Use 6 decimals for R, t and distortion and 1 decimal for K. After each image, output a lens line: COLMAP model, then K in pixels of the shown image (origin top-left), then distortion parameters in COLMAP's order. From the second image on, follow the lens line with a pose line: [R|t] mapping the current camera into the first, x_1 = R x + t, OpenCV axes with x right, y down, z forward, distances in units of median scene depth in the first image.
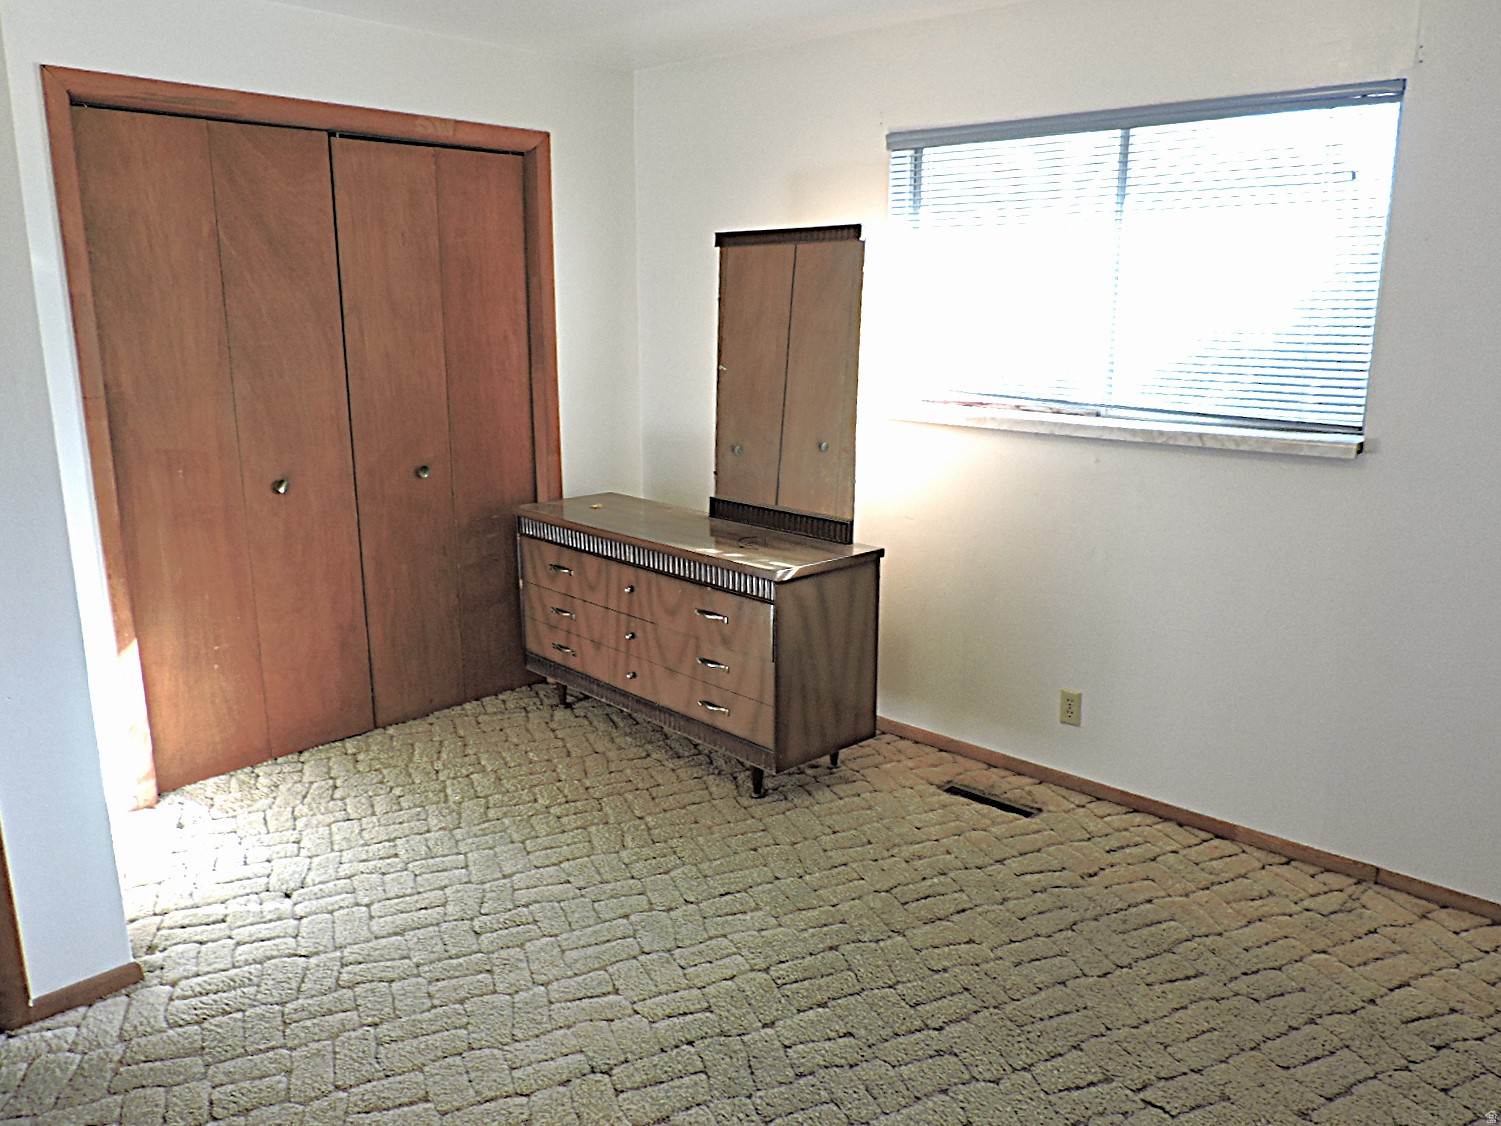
lens RADIAL K [[1161.4, 0, 750.5], [0, 1161.4, 563.0], [0, 0, 1]] dist [0.002805, 0.003100]
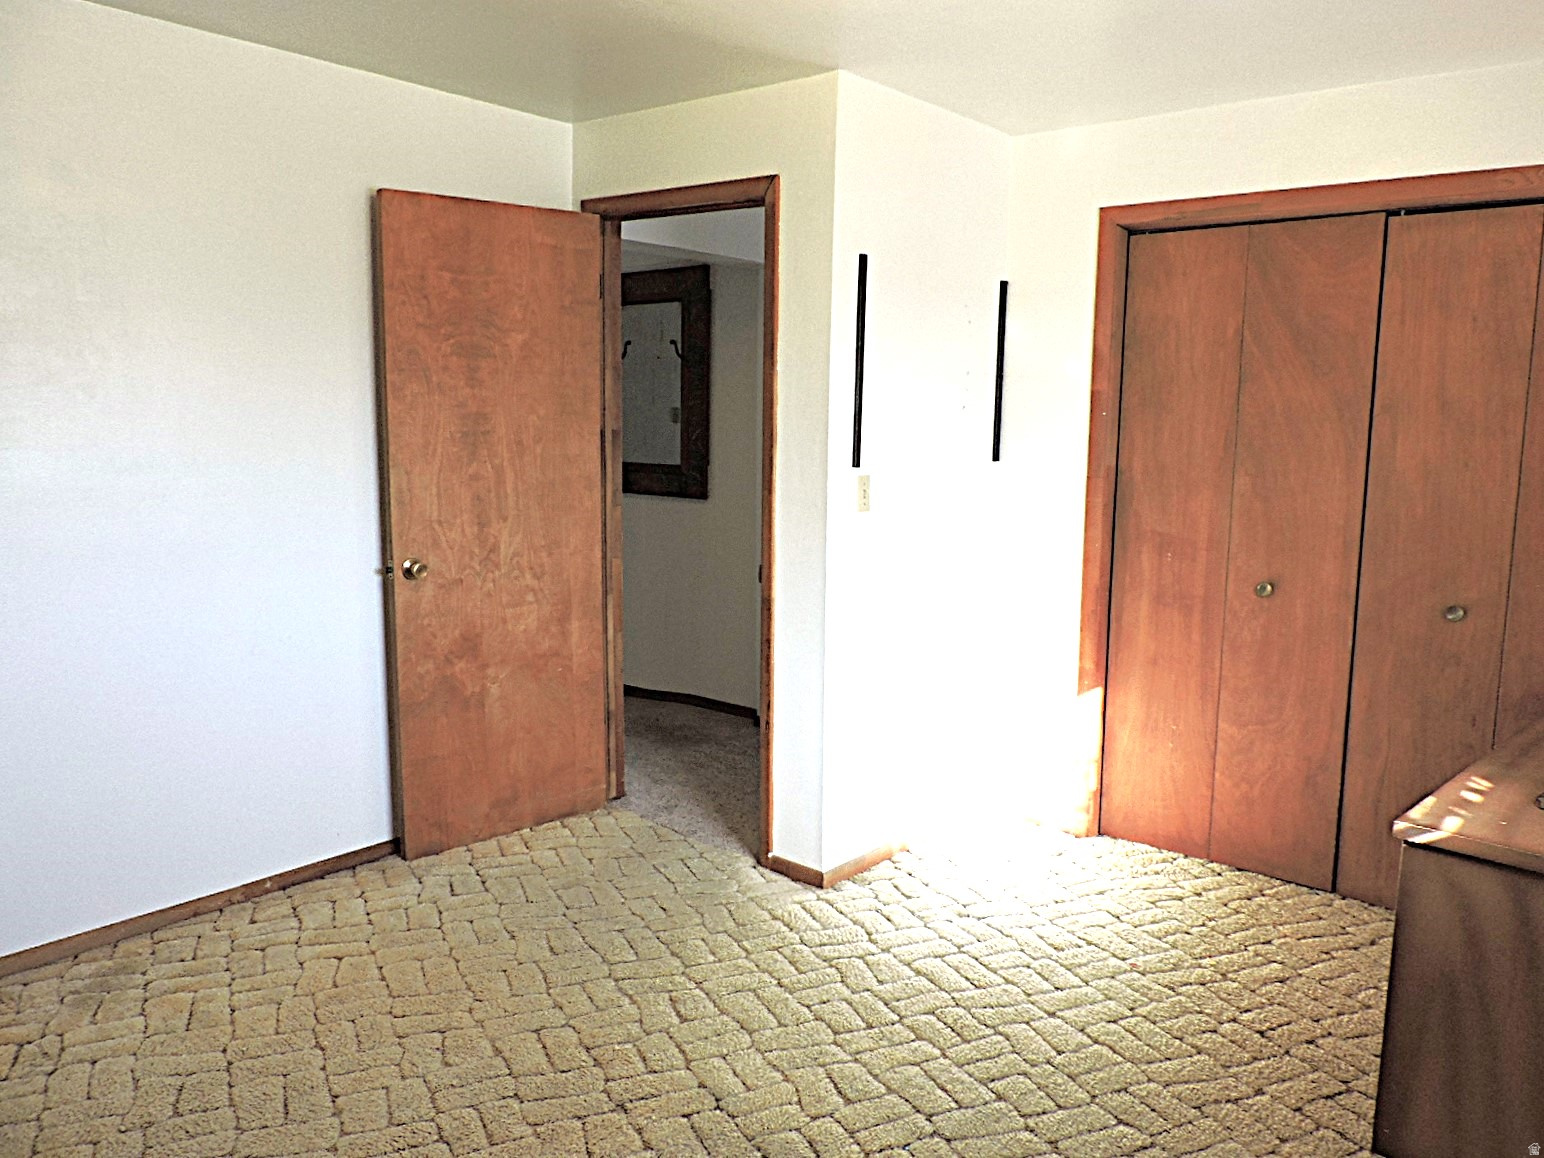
lens RADIAL K [[1140.6, 0, 772.0], [0, 1140.6, 579.0], [0, 0, 1]] dist [-0.003191, -0.001517]
pose [[0.051512, 0.145186, -0.988063, 0.517108], [-0.241836, 0.961743, 0.128711, -0.100383], [0.968949, 0.232319, 0.084652, 0.541304]]
